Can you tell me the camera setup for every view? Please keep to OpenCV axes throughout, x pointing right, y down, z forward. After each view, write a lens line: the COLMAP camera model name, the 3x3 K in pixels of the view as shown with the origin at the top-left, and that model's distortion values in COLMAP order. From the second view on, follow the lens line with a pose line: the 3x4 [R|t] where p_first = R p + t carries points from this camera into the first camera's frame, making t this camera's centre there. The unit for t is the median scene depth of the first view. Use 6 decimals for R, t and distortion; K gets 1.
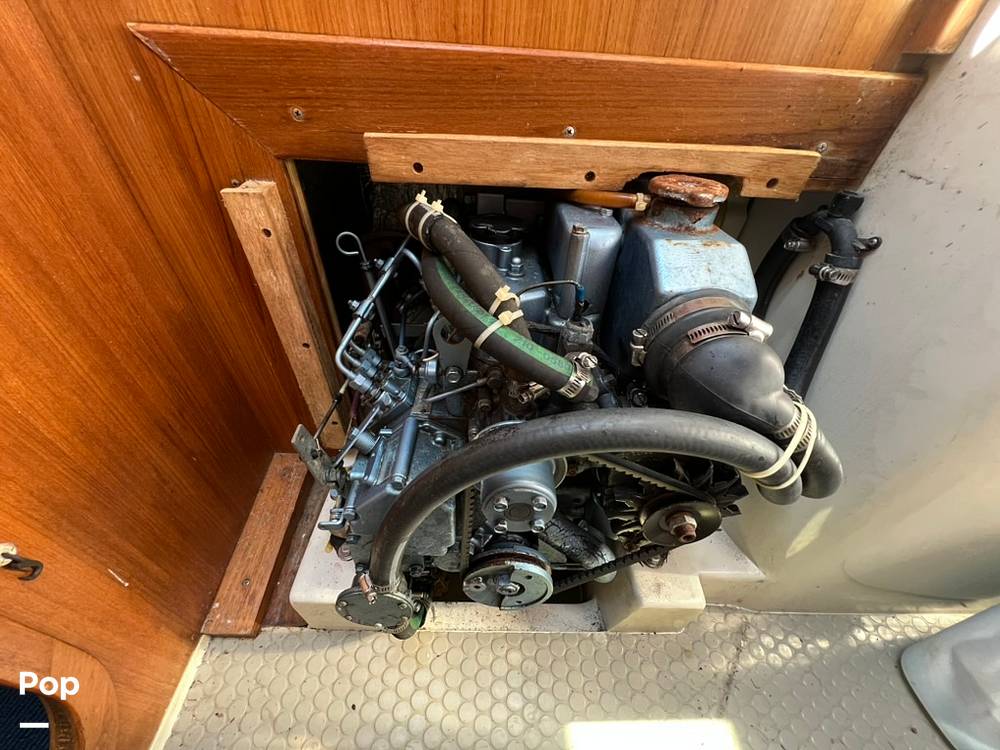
lens RADIAL K [[401.0, 0, 500.0], [0, 401.0, 375.0], [0, 0, 1]] dist [0.000586, 0.000077]
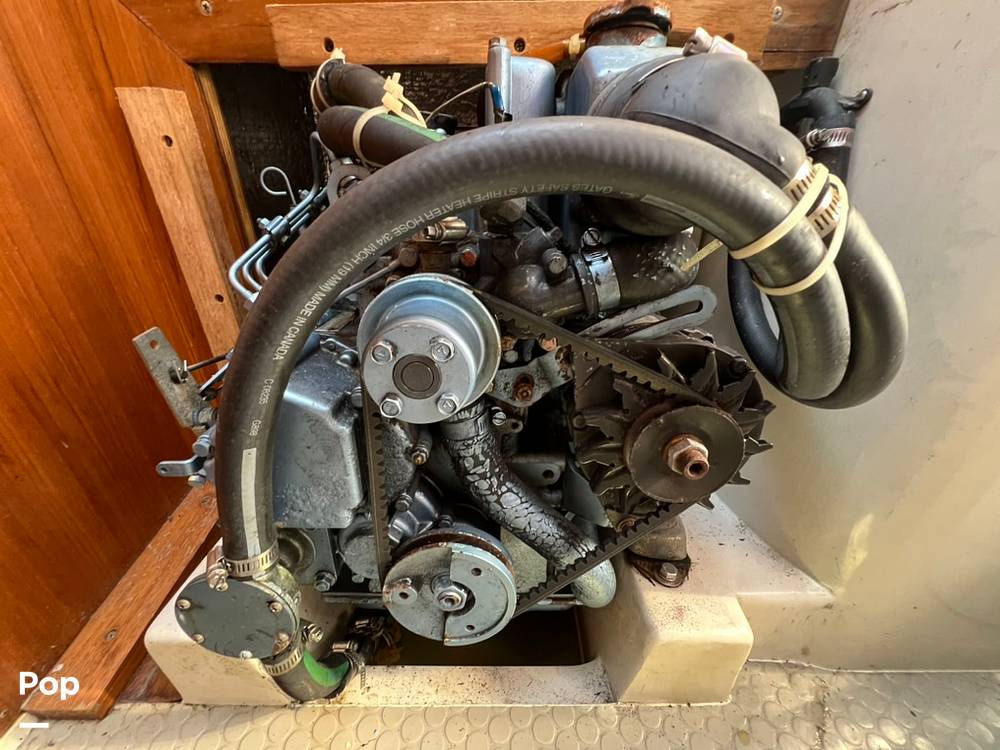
lens RADIAL K [[401.0, 0, 500.0], [0, 401.0, 375.0], [0, 0, 1]] dist [0.000586, 0.000077]
pose [[0.999071, -0.038163, -0.020002, 0.141460], [0.031810, 0.966410, -0.255031, 0.367743], [0.029063, 0.254158, 0.966726, 0.268600]]
